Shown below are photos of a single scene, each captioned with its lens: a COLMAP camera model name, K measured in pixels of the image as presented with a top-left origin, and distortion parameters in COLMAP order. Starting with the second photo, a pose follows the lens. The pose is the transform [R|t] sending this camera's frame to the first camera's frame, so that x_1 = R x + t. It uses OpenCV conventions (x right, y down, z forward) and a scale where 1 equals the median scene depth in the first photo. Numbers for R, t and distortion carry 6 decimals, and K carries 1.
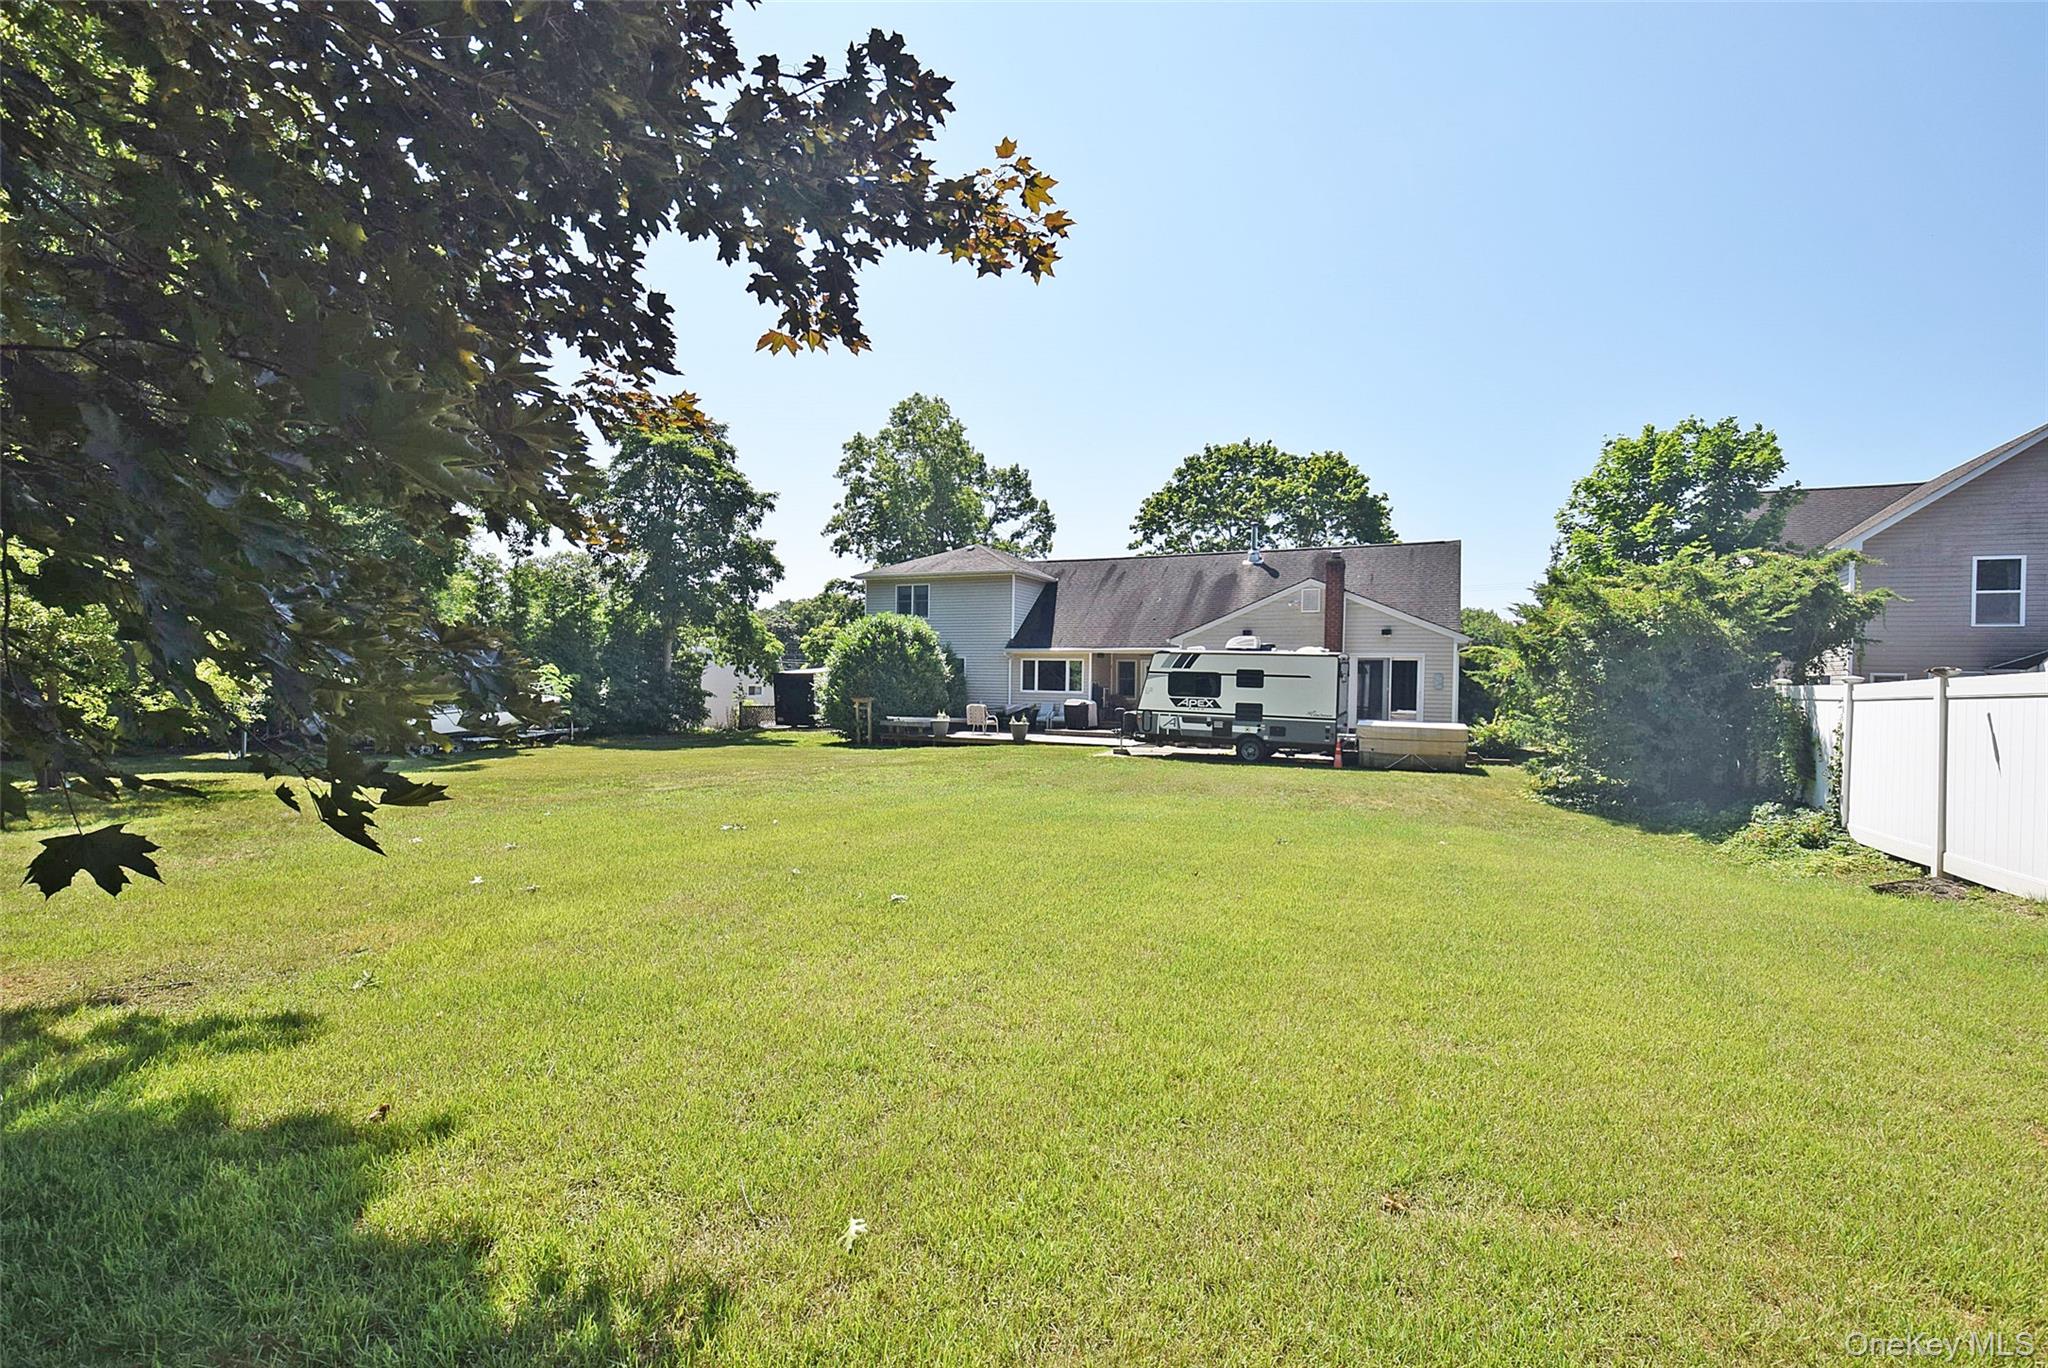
lens RADIAL K [[906.9, 0, 1024.1], [0, 906.9, 681.7], [0, 0, 1]] dist [-0.010557, -0.005087]
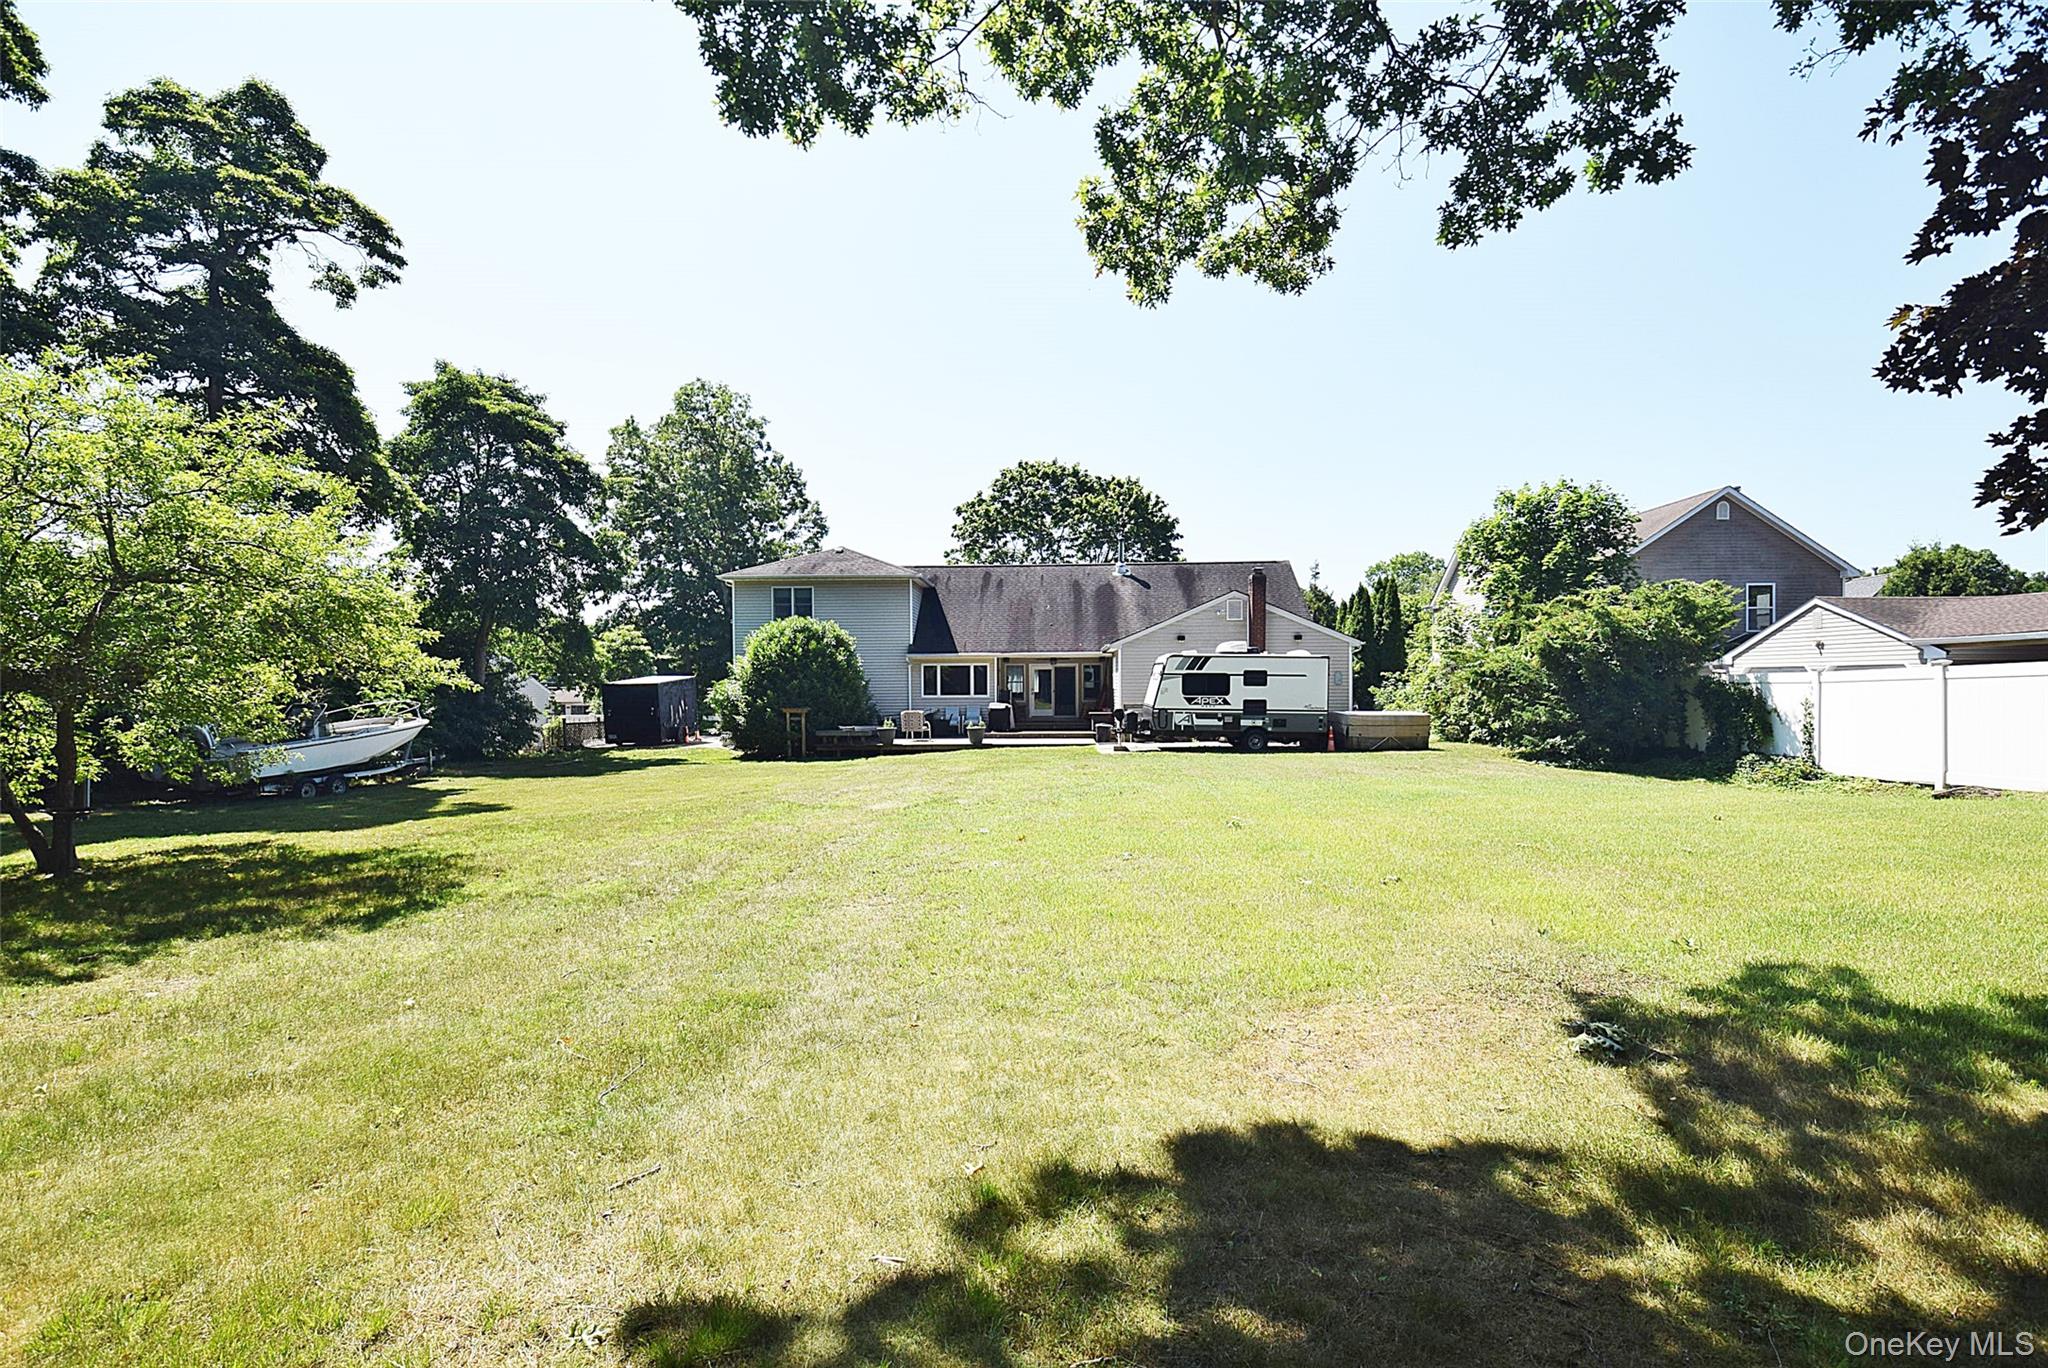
lens RADIAL K [[906.9, 0, 1026.9], [0, 906.9, 682.7], [0, 0, 1]] dist [-0.010557, -0.005087]
pose [[0.915517, -0.020123, 0.401775, -0.374529], [0.021857, 0.999761, 0.000270, -0.003361], [-0.401684, 0.008535, 0.915738, 0.053234]]
